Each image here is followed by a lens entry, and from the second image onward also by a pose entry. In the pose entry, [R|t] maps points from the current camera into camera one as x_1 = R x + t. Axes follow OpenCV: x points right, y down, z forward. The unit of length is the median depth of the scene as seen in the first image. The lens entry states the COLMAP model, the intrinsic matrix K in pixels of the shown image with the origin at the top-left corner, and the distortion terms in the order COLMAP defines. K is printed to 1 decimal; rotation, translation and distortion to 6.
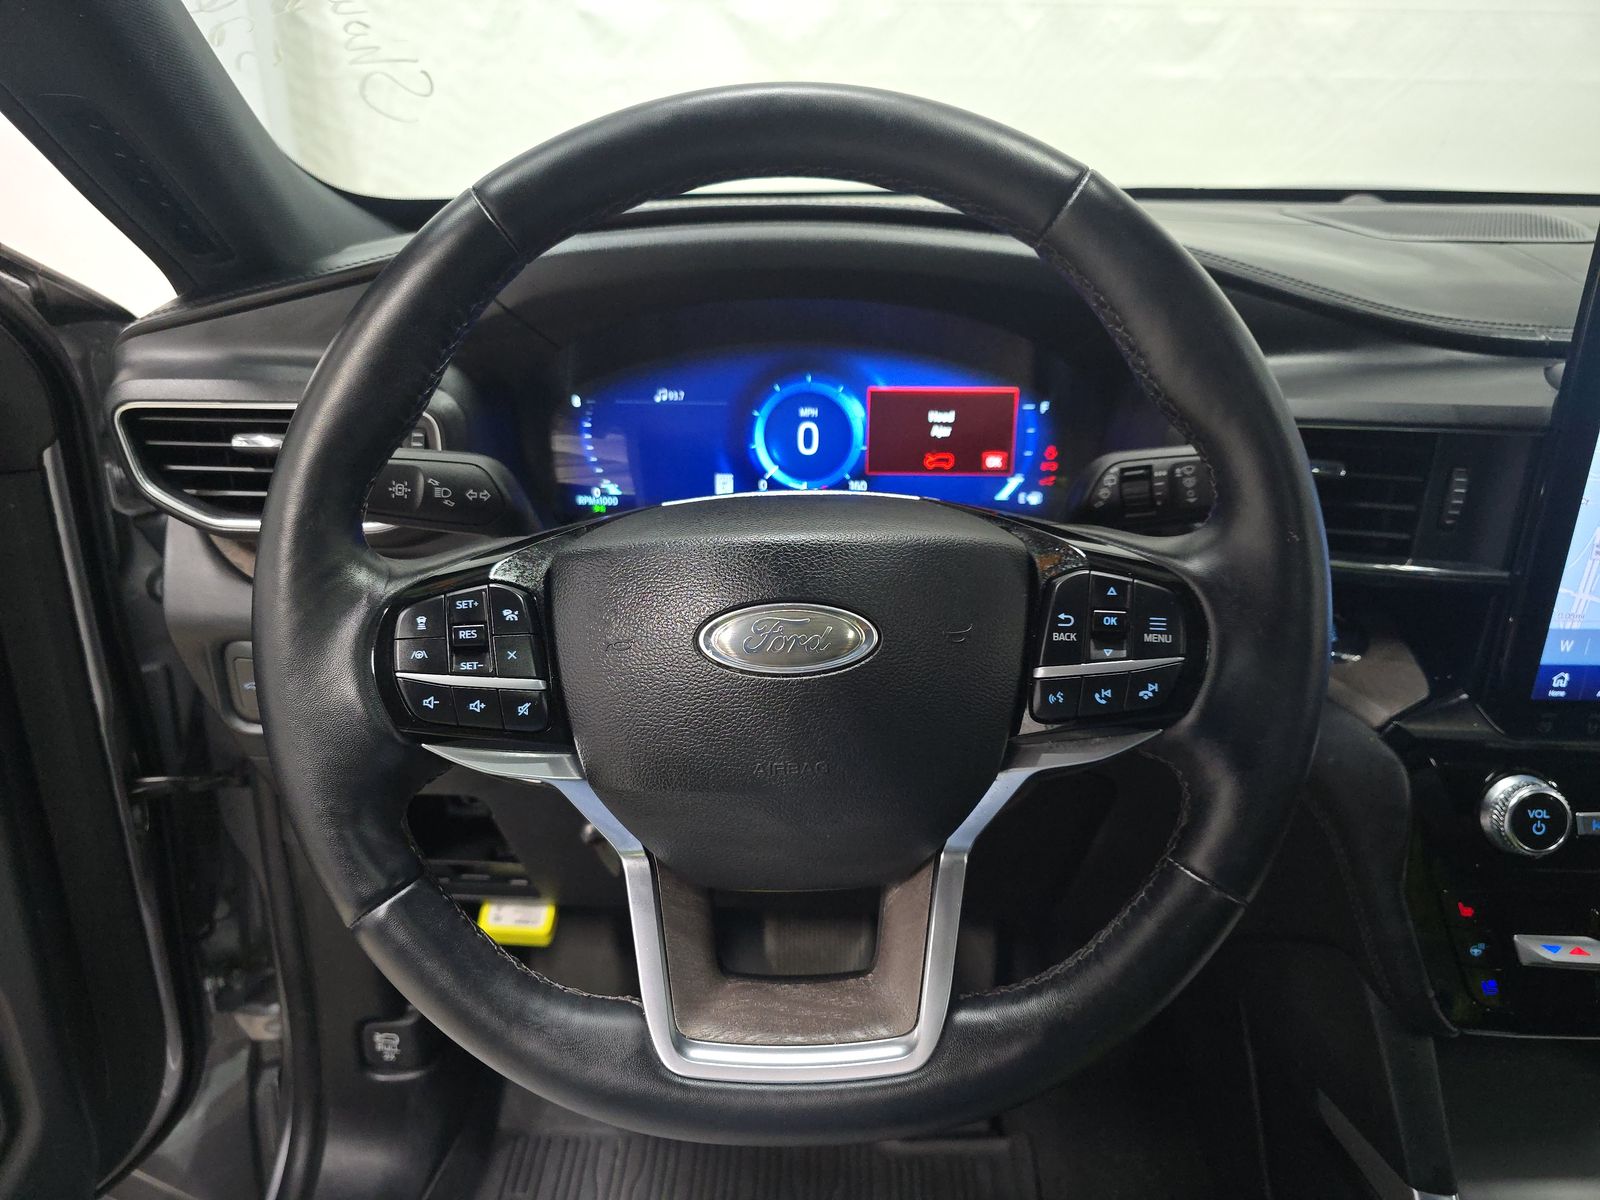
lens RADIAL K [[1069.2, 0, 798.4], [0, 1069.2, 593.3], [0, 0, 1]] dist [0.073518, -0.078930]
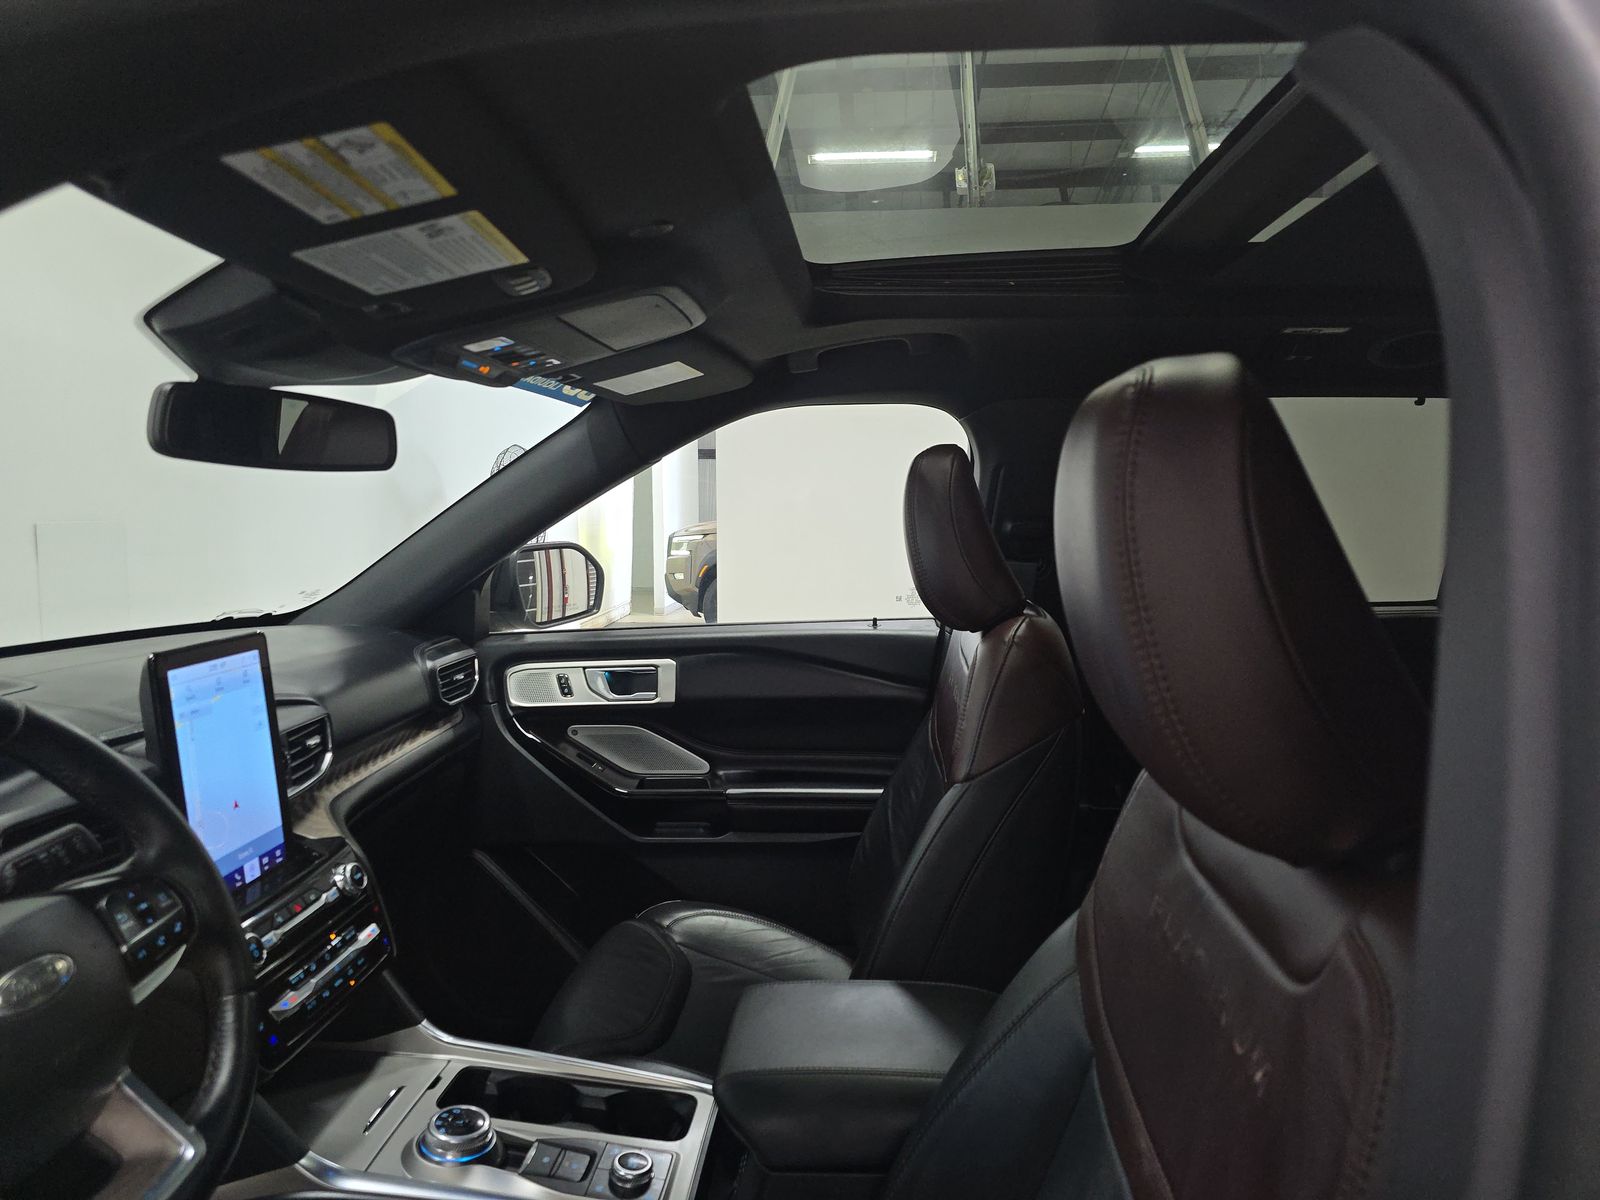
lens RADIAL K [[1075.7, 0, 789.3], [0, 1075.7, 597.3], [0, 0, 1]] dist [0.027704, -0.031724]
pose [[0.055927, -0.092593, 0.994132, -0.900131], [0.432095, 0.899863, 0.059505, -0.051639], [-0.900092, 0.426232, 0.090336, -0.267189]]
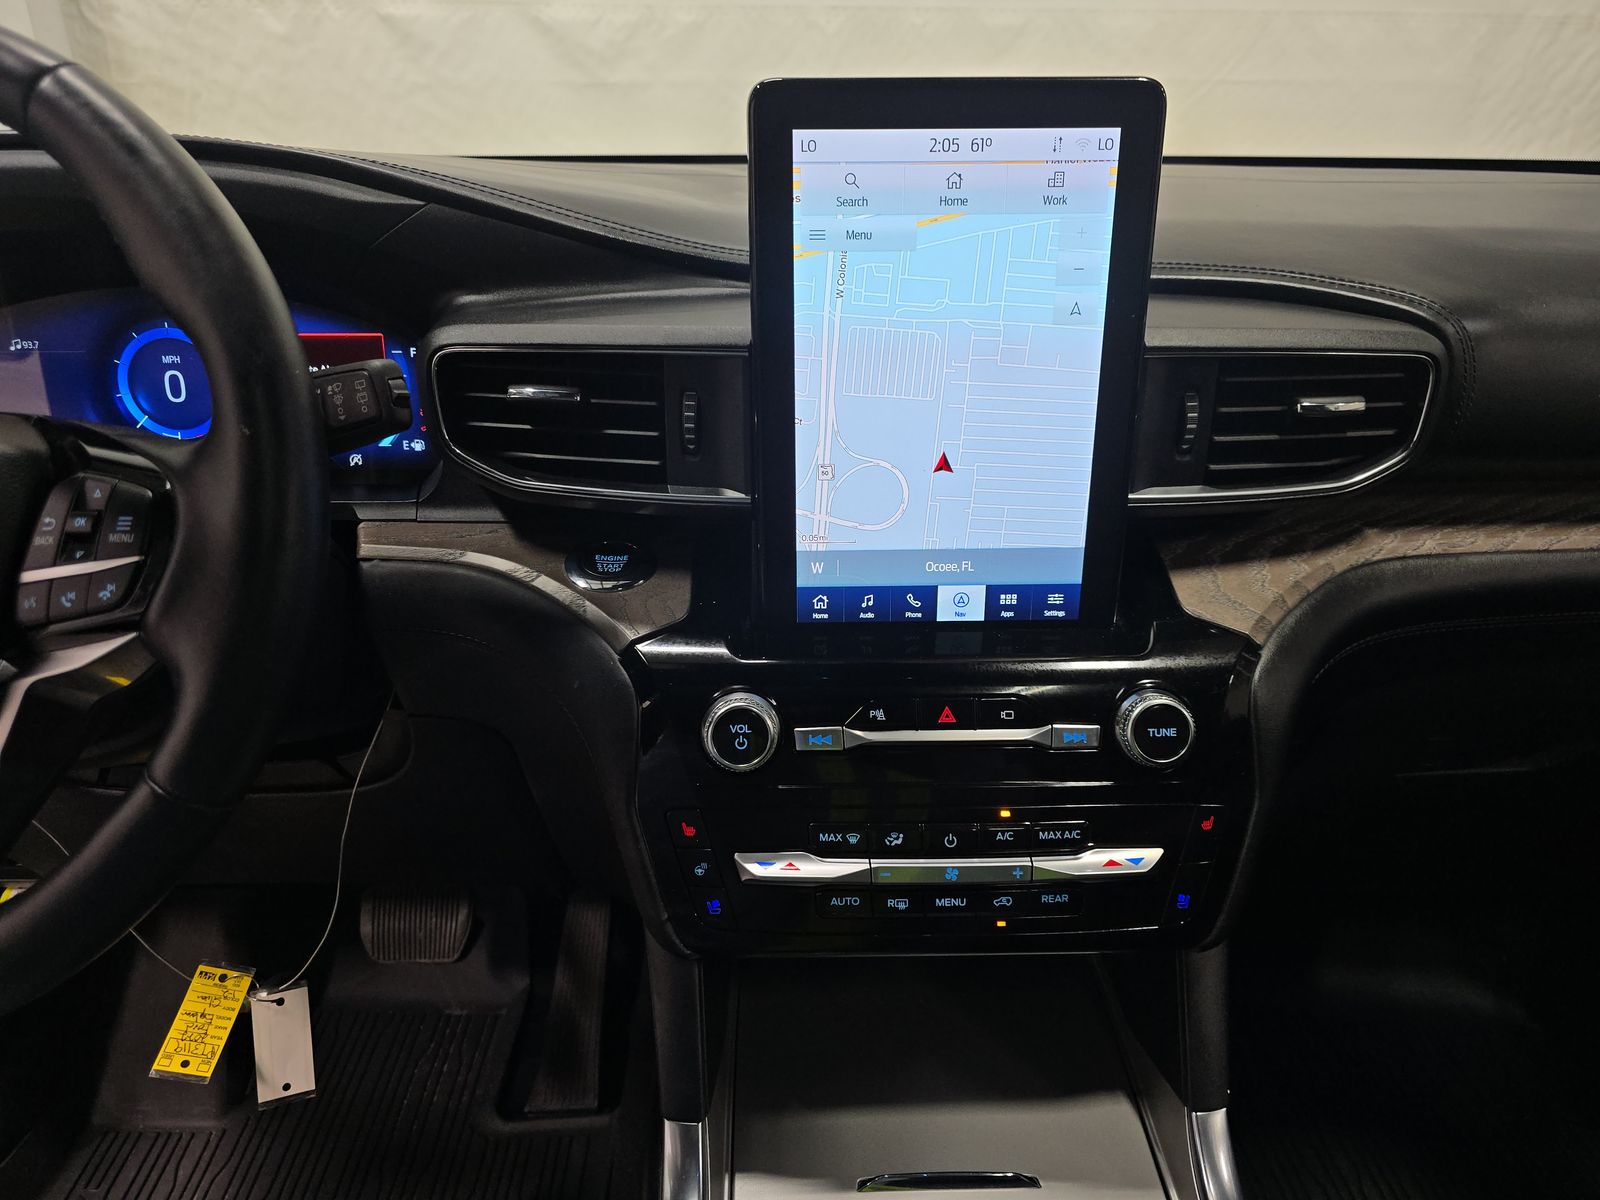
lens RADIAL K [[1075.7, 0, 789.3], [0, 1075.7, 597.3], [0, 0, 1]] dist [0.027704, -0.031724]
pose [[0.999061, -0.023076, 0.036661, 0.528854], [0.023458, 0.999675, -0.010025, 0.070137], [-0.036418, 0.010876, 0.999277, -0.001053]]
